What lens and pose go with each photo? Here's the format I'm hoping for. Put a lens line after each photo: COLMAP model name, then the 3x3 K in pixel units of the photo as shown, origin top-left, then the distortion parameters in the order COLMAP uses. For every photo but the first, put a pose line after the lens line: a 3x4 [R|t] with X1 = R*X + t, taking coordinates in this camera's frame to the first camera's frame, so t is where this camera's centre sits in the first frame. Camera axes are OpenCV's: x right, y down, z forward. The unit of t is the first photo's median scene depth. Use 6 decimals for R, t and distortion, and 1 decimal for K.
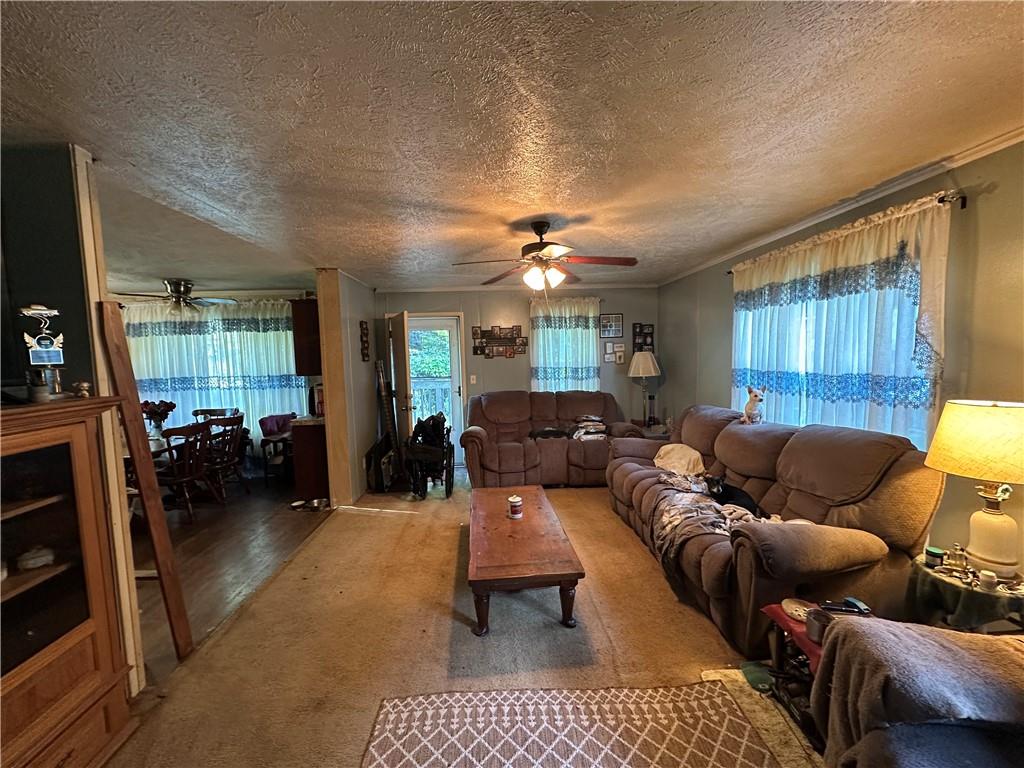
lens RADIAL K [[409.0, 0, 508.6], [0, 409.0, 389.8], [0, 0, 1]] dist [0.002412, 0.000441]
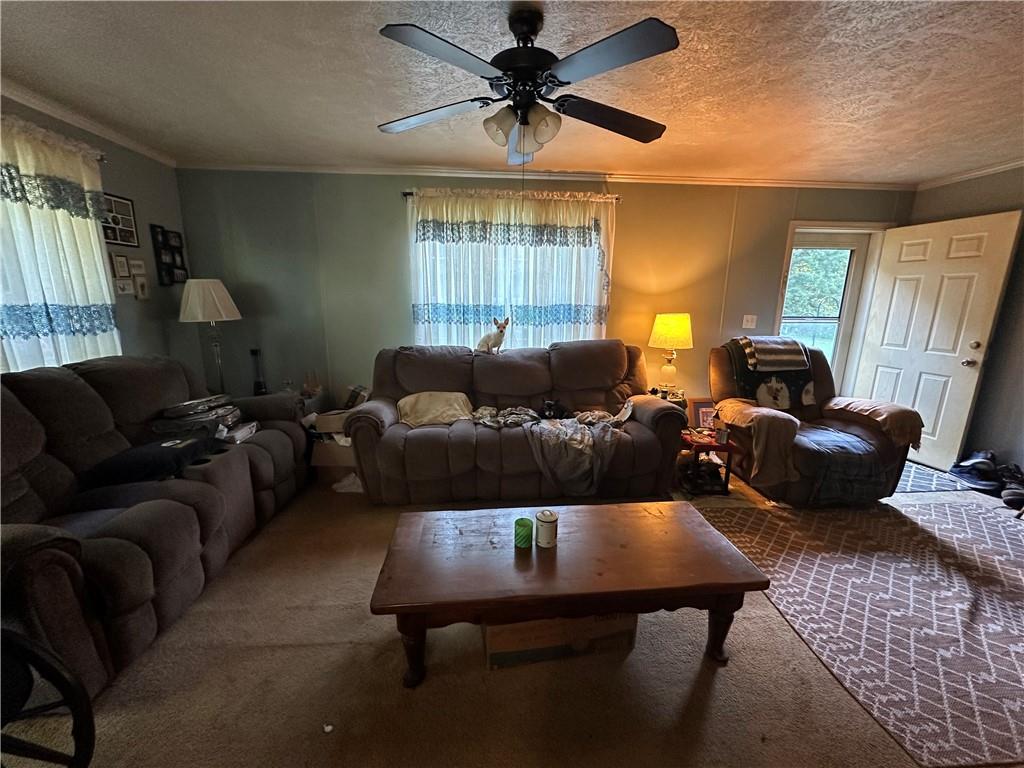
lens RADIAL K [[409.0, 0, 509.8], [0, 409.0, 379.8], [0, 0, 1]] dist [0.002412, 0.000441]
pose [[-0.030057, -0.171281, 0.984764, -0.488036], [0.080905, 0.981559, 0.173193, -0.026852], [-0.996268, 0.084878, -0.015646, 0.954286]]
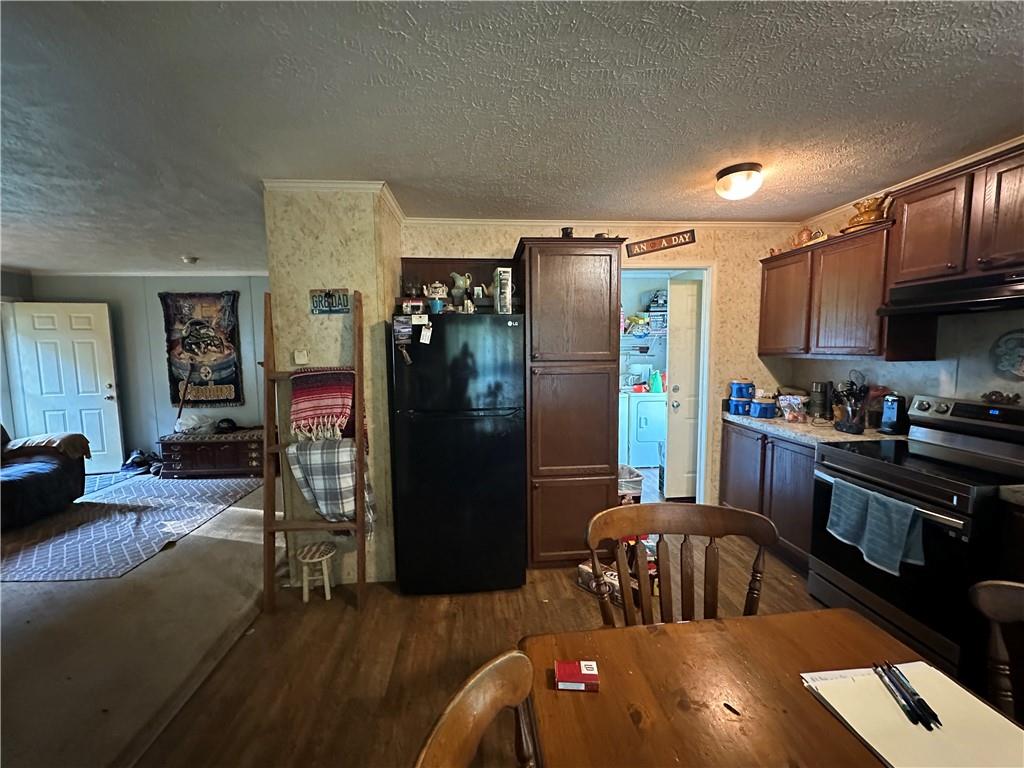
lens RADIAL K [[409.0, 0, 513.4], [0, 409.0, 384.9], [0, 0, 1]] dist [0.002412, 0.000441]
pose [[-0.998105, 0.045662, -0.041251, -0.960009], [0.037137, 0.981489, 0.187881, -0.080267], [0.049066, 0.185993, -0.981325, 1.372949]]
